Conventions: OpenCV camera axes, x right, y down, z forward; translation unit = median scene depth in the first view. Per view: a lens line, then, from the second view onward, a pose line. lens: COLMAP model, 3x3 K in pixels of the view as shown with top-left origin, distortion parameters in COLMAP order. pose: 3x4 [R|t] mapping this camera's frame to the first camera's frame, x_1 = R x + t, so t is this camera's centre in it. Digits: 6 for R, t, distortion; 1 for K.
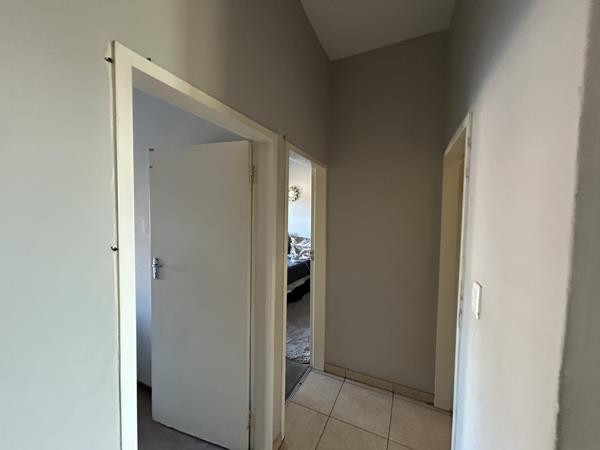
lens RADIAL K [[244.8, 0, 299.0], [0, 244.8, 225.6], [0, 0, 1]] dist [0.006146, 0.000920]
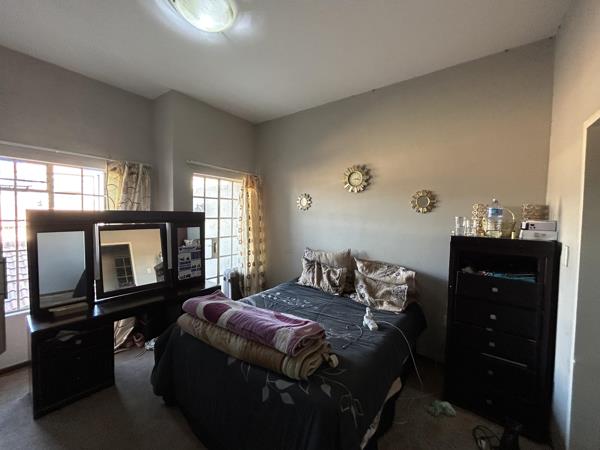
lens RADIAL K [[244.8, 0, 299.4], [0, 244.8, 225.9], [0, 0, 1]] dist [0.006146, 0.000920]
pose [[0.984240, 0.007304, -0.176686, -0.061496], [-0.009326, 0.999900, -0.010612, -0.019455], [0.176591, 0.012092, 0.984210, 0.472993]]
